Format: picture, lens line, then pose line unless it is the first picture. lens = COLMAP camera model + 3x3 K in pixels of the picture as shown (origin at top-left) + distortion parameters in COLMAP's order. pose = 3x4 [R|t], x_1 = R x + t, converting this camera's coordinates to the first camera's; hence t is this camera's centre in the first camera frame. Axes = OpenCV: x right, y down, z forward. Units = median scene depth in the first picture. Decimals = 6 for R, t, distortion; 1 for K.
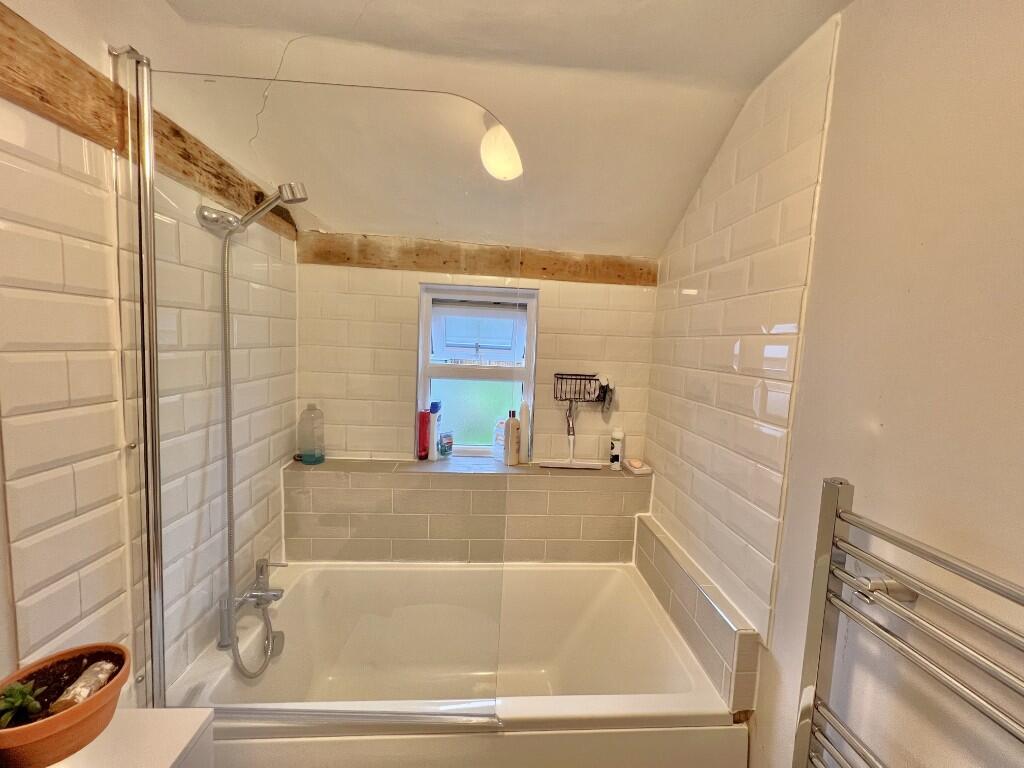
lens RADIAL K [[410.0, 0, 511.0], [0, 410.0, 382.2], [0, 0, 1]] dist [-0.002930, 0.000428]
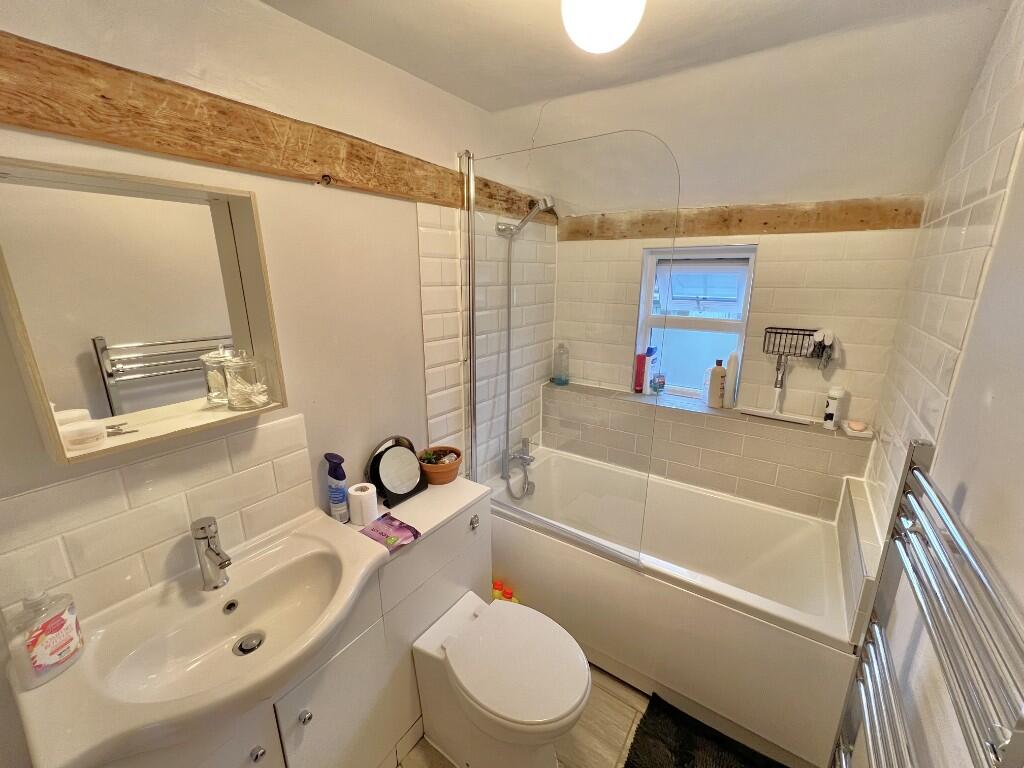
lens RADIAL K [[410.0, 0, 511.0], [0, 410.0, 382.2], [0, 0, 1]] dist [-0.002930, 0.000428]
pose [[0.785418, 0.114262, -0.608327, 0.253083], [-0.026361, 0.988097, 0.151558, -0.024499], [0.618404, -0.103000, 0.779082, -0.228614]]
